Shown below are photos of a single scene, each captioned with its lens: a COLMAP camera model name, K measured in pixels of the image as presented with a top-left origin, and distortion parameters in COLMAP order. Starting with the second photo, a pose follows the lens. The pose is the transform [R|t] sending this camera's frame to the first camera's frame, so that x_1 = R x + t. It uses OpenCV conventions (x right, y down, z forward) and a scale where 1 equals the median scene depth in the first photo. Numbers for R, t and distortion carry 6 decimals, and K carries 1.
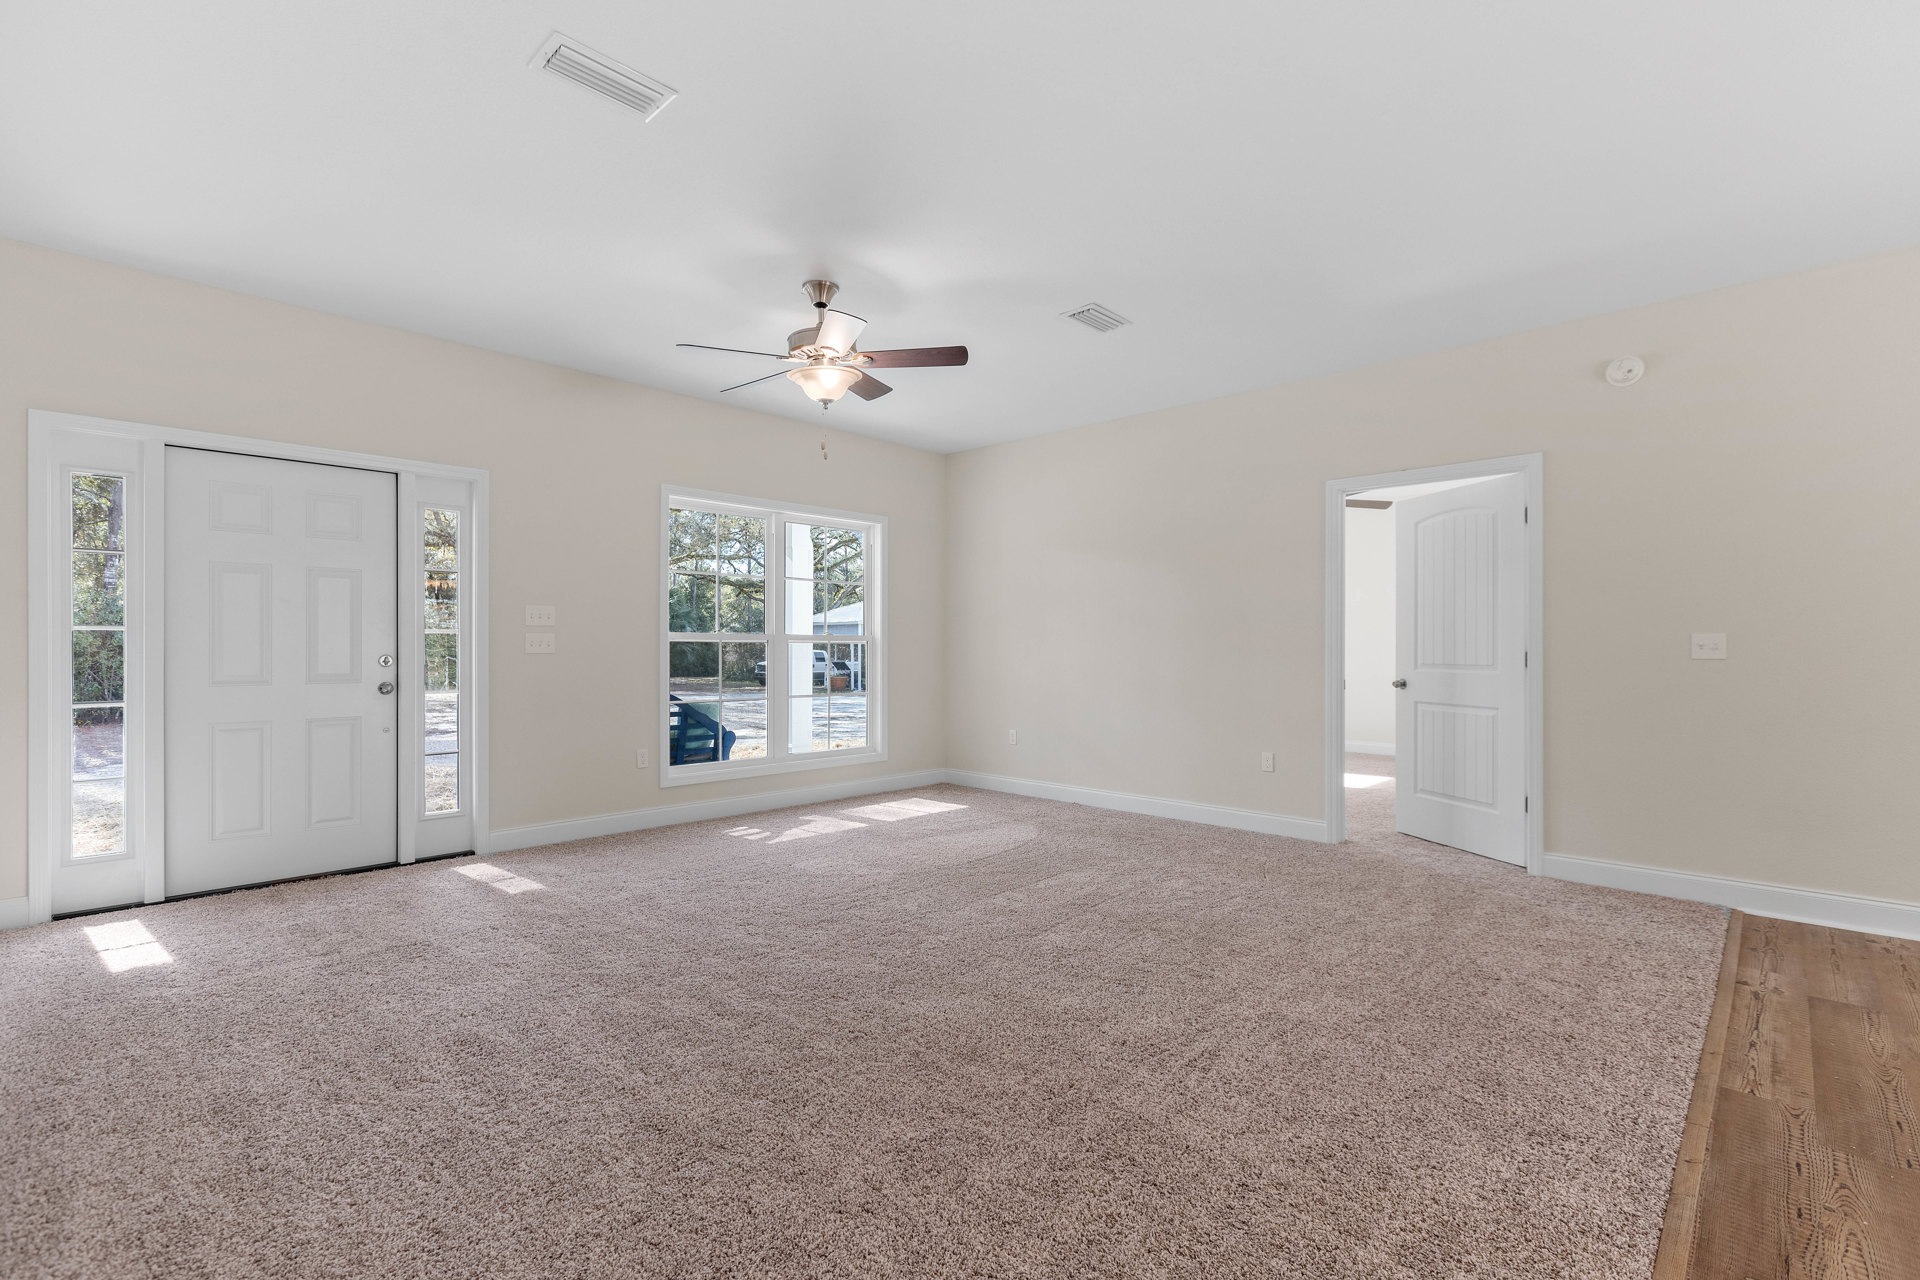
lens RADIAL K [[865.3, 0, 960.0], [0, 865.3, 640.0], [0, 0, 1]] dist [0.002413, 0.000142]
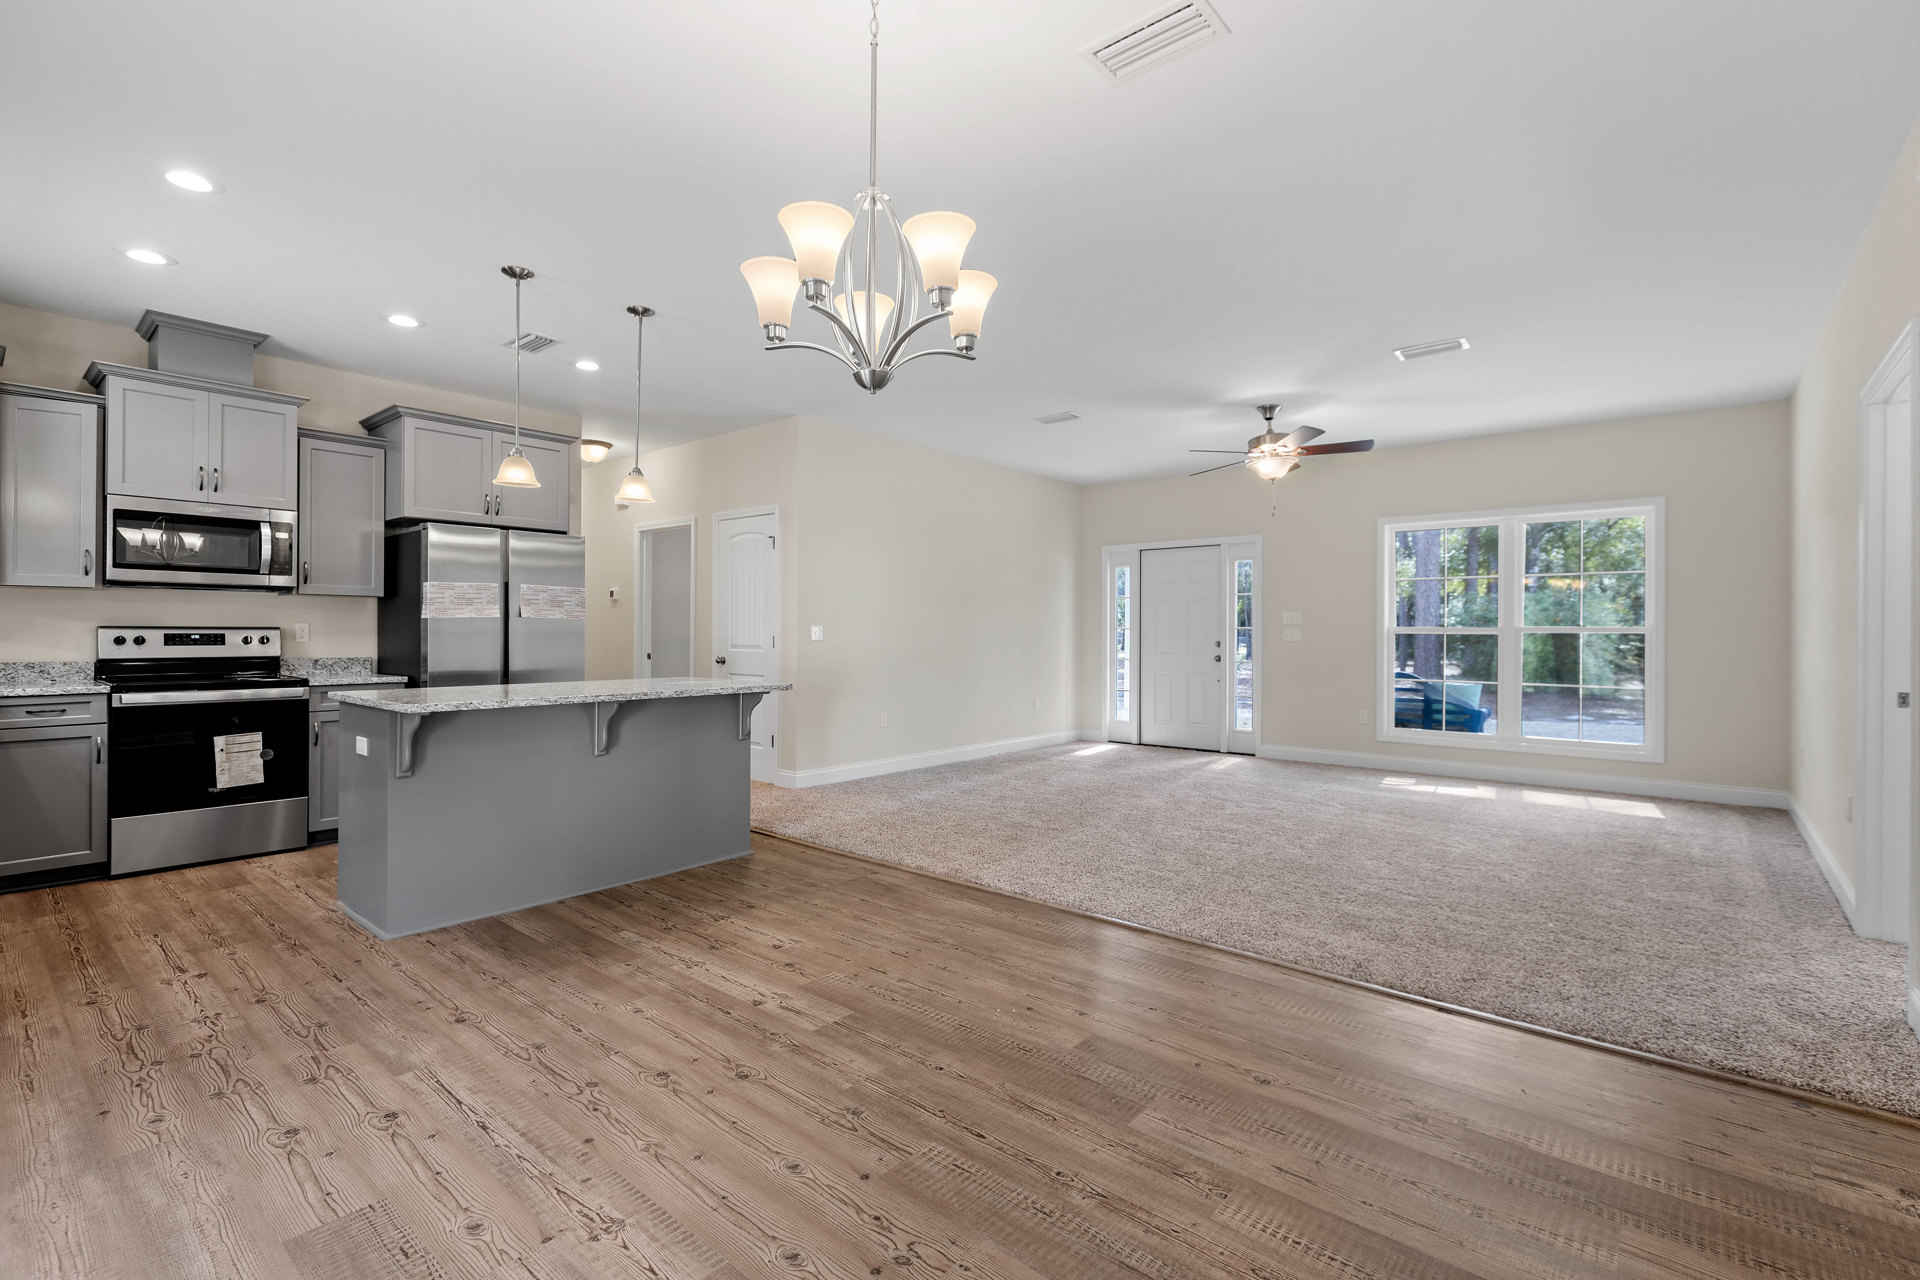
lens RADIAL K [[865.2, 0, 947.0], [0, 865.2, 619.1], [0, 0, 1]] dist [0.005201, -0.000559]
pose [[0.057163, -0.019029, -0.998184, 1.124291], [0.006368, 0.999805, -0.018695, -0.000171], [0.998345, -0.005288, 0.057273, 0.271861]]
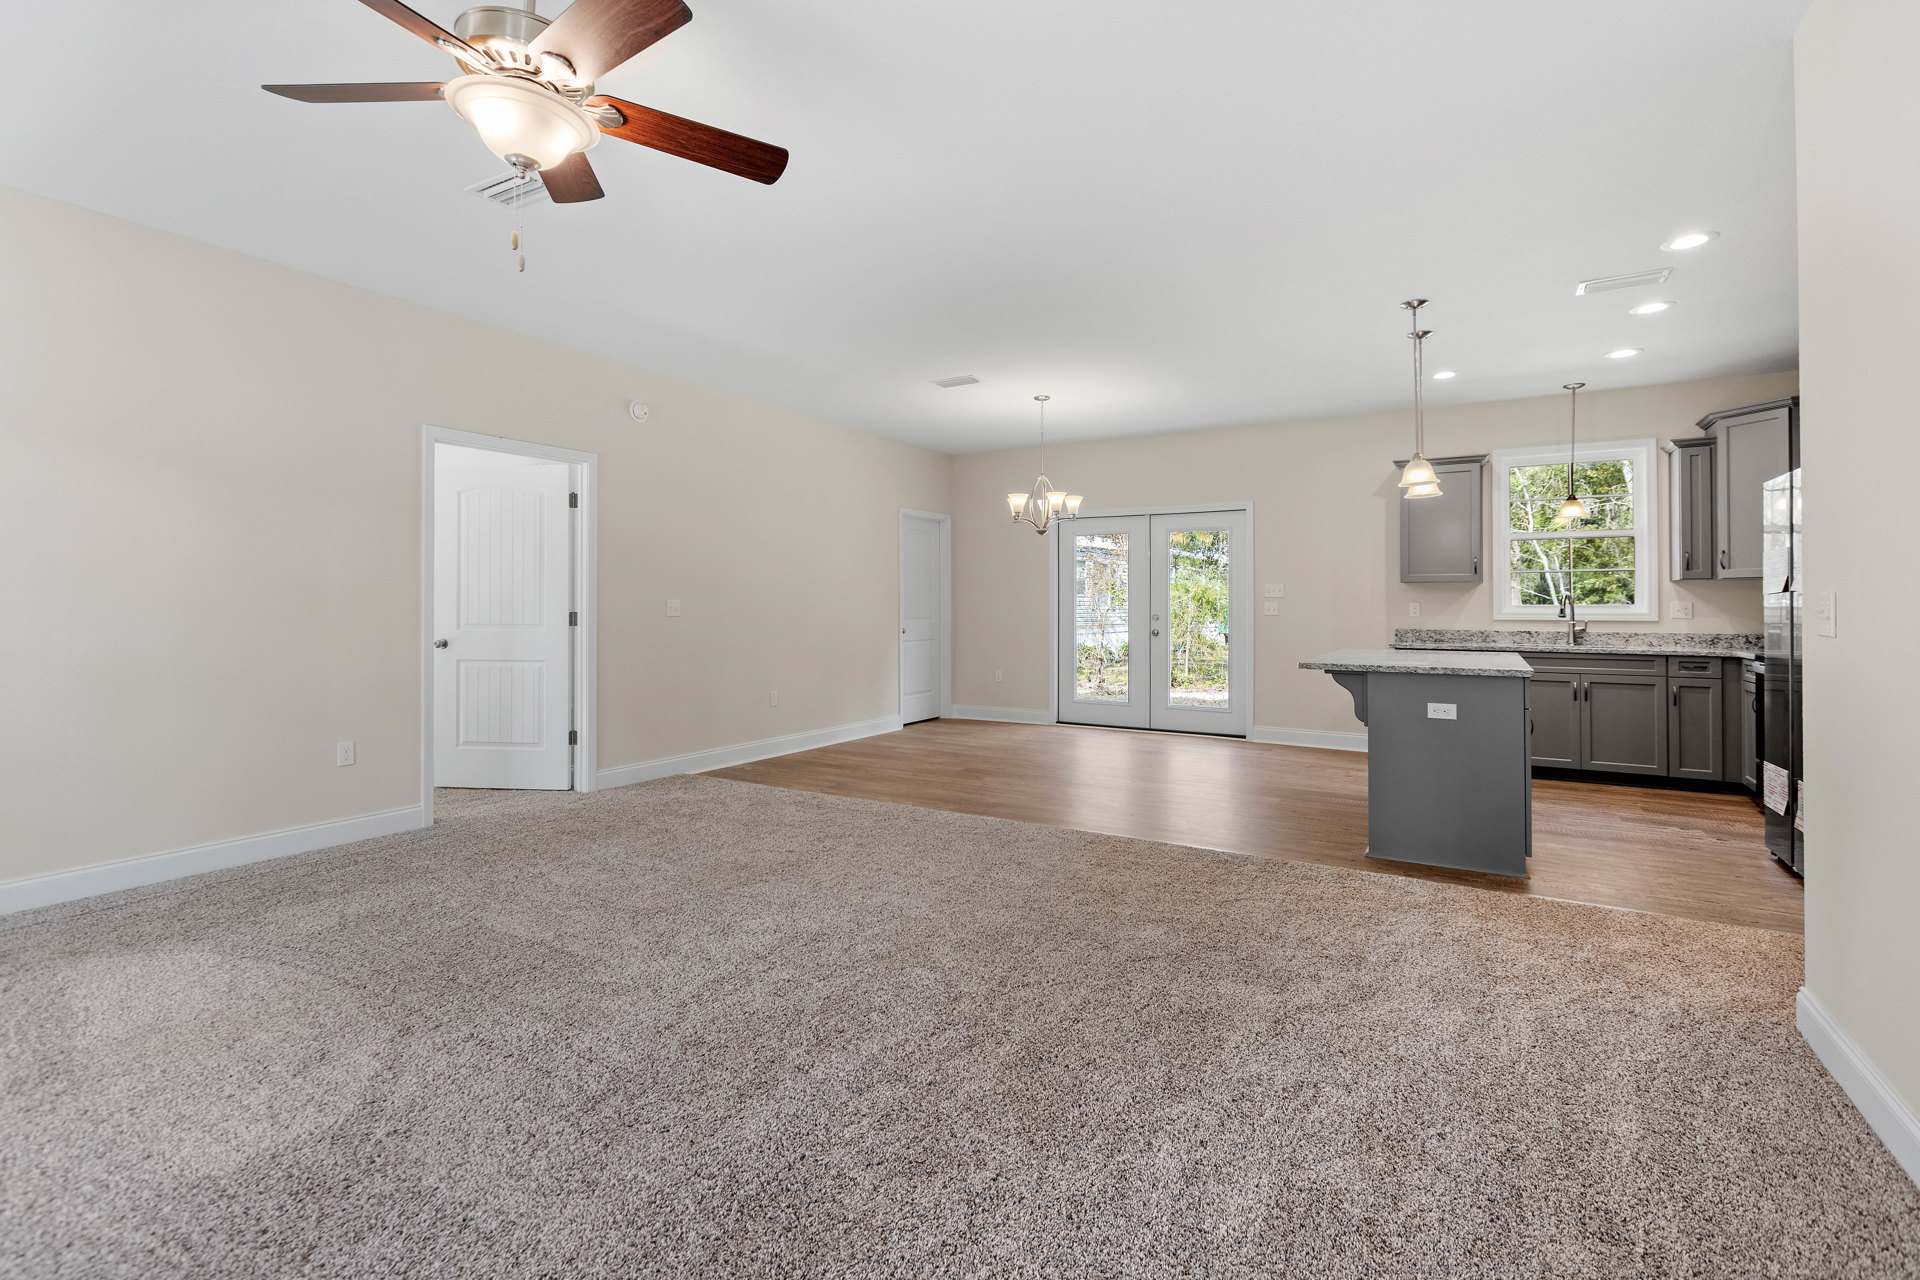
lens RADIAL K [[852.5, 0, 947.6], [0, 852.5, 597.9], [0, 0, 1]] dist [0.001949, 0.000015]
pose [[-0.211727, 0.004907, 0.977317, -0.591210], [-0.013030, 0.999884, -0.007844, -0.004114], [-0.977242, -0.014395, -0.211638, 0.693592]]
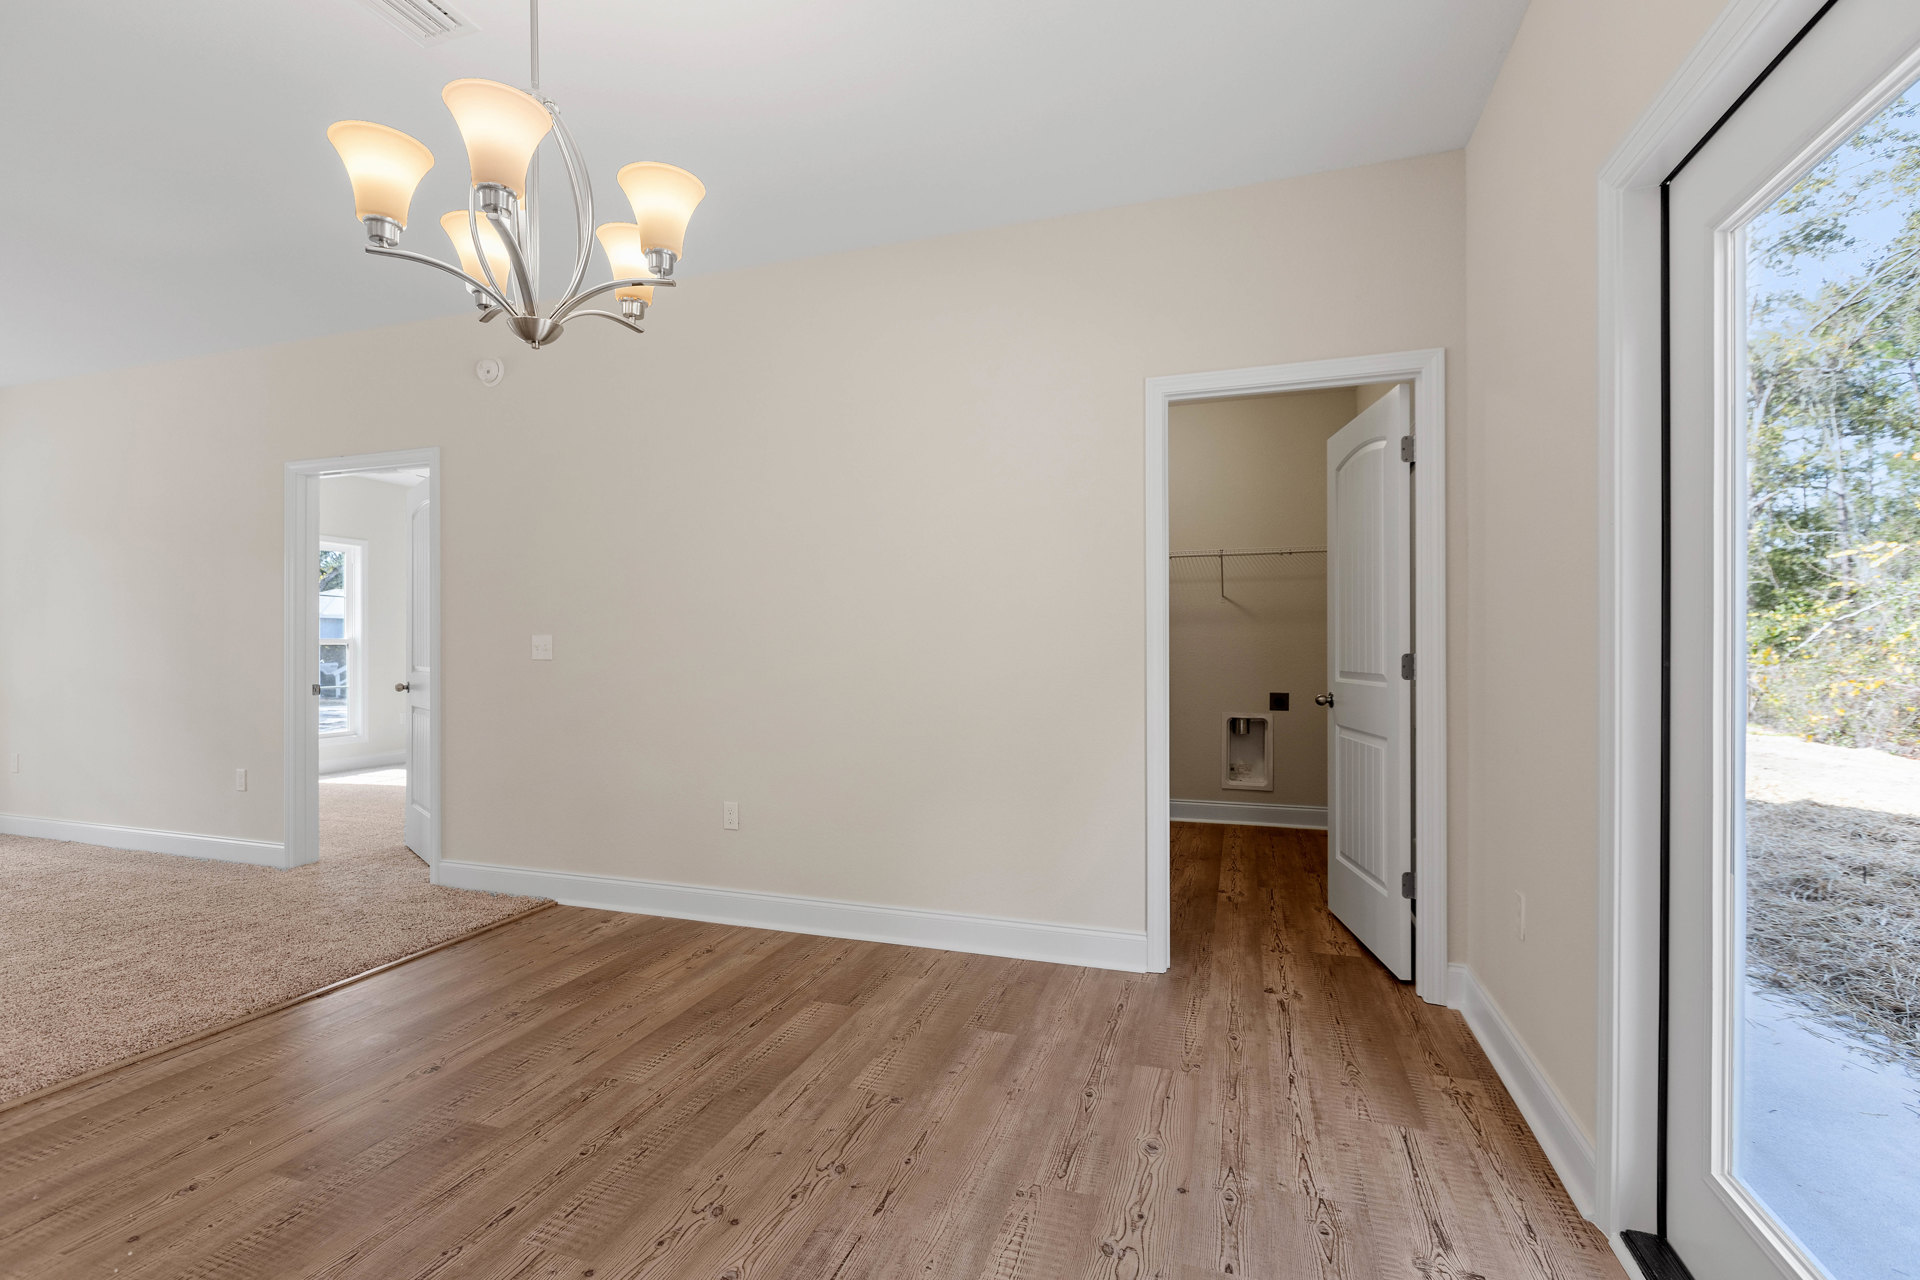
lens RADIAL K [[865.8, 0, 947.5], [0, 865.8, 645.9], [0, 0, 1]] dist [0.001859, -0.000806]
pose [[0.905742, -0.004917, 0.423801, 0.709628], [0.000434, 0.999943, 0.010675, -0.004424], [-0.423830, -0.009485, 0.905692, -0.109143]]
